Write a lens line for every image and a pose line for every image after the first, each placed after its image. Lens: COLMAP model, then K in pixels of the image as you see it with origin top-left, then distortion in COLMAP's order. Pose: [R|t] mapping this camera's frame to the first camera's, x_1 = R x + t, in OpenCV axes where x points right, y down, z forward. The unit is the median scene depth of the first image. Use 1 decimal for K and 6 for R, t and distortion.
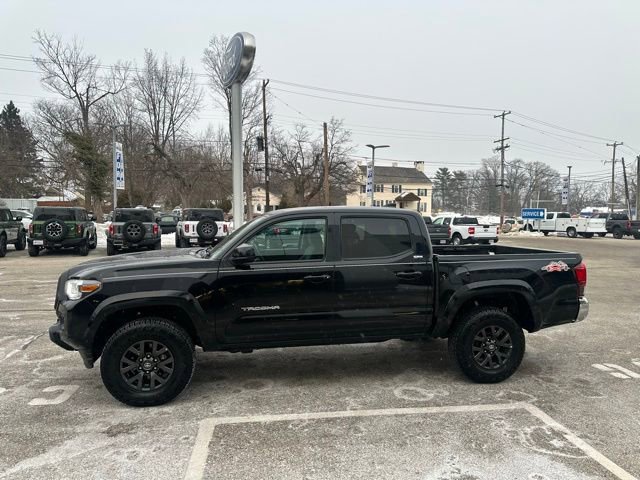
lens RADIAL K [[449.0, 0, 317.6], [0, 449.0, 237.7], [0, 0, 1]] dist [0.041623, -0.050124]
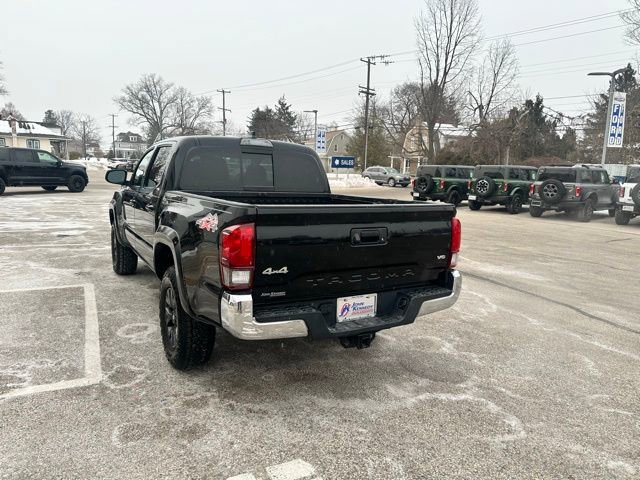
lens RADIAL K [[449.0, 0, 317.6], [0, 449.0, 237.7], [0, 0, 1]] dist [0.041623, -0.050124]
pose [[0.328153, 0.139214, -0.934310, 1.147480], [-0.073758, 0.989837, 0.121583, 0.005053], [0.941741, 0.029015, 0.335087, 0.980970]]
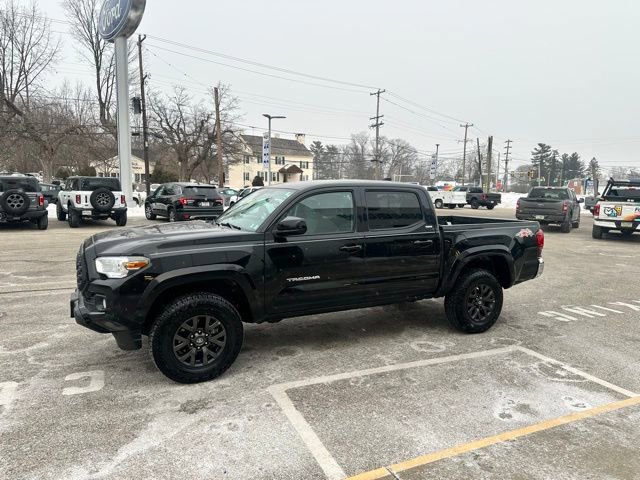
lens RADIAL K [[446.0, 0, 319.0], [0, 446.0, 242.0], [0, 0, 1]] dist [0.080266, -0.107510]
pose [[0.960214, -0.023304, 0.278293, -0.342243], [0.002819, 0.997270, 0.073782, -0.002443], [-0.279252, -0.070062, 0.957658, 0.007510]]
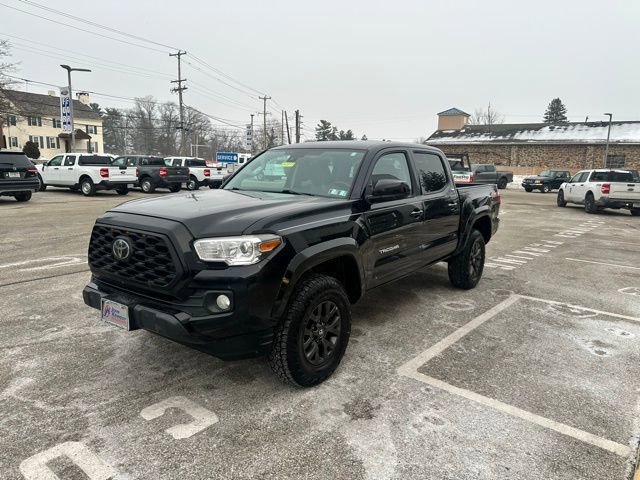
lens RADIAL K [[449.1, 0, 324.7], [0, 449.1, 240.5], [0, 0, 1]] dist [0.053562, -0.069301]
pose [[0.734507, -0.103875, 0.670603, -0.773034], [0.015973, 0.990588, 0.135944, 0.009773], [-0.678413, -0.089140, 0.729253, 0.371592]]
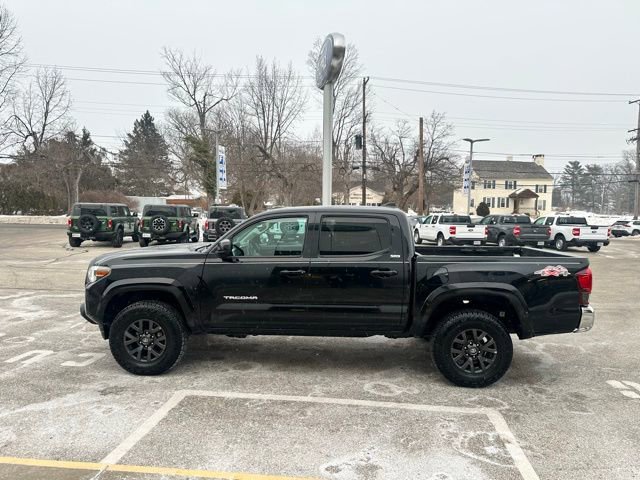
lens RADIAL K [[448.0, 0, 315.4], [0, 448.0, 242.7], [0, 0, 1]] dist [0.062780, -0.080736]
pose [[0.969389, 0.023516, -0.244401, 0.290803], [-0.019538, 0.999634, 0.018691, -0.002645], [0.244751, -0.013344, 0.969494, -0.026419]]
